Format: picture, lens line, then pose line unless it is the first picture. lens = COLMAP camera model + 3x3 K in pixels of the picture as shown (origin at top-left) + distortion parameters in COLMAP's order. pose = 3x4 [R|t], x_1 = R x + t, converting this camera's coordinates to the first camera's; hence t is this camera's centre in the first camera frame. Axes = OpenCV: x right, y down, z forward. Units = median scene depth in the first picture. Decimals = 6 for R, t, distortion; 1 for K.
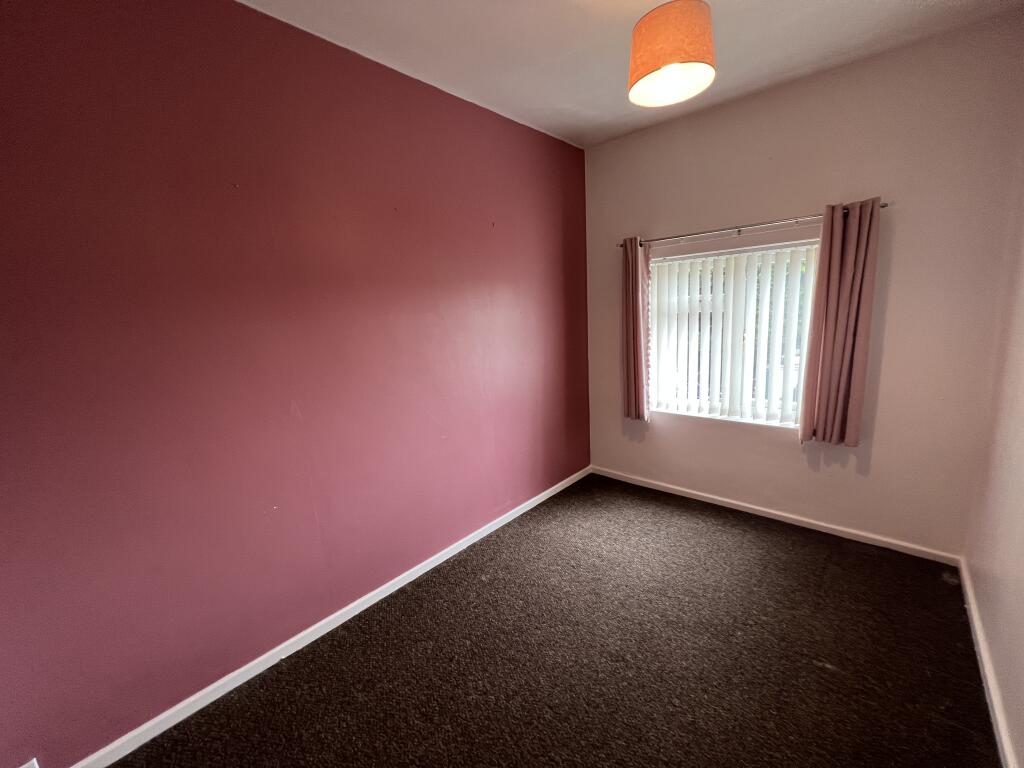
lens RADIAL K [[410.2, 0, 511.4], [0, 410.2, 382.0], [0, 0, 1]] dist [-0.001690, 0.000239]
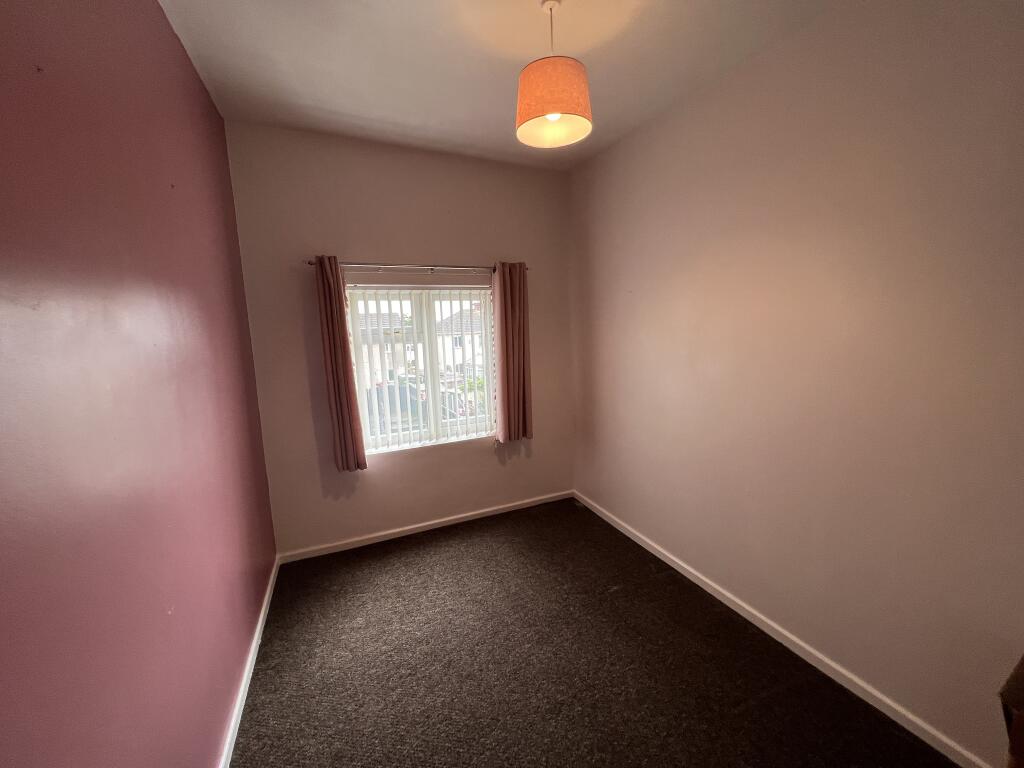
lens RADIAL K [[410.2, 0, 511.4], [0, 410.2, 382.0], [0, 0, 1]] dist [-0.001690, 0.000239]
pose [[0.408125, -0.089338, 0.908544, -0.377639], [0.169077, 0.985380, 0.020942, -0.060919], [-0.897133, 0.145067, 0.417263, 0.402412]]
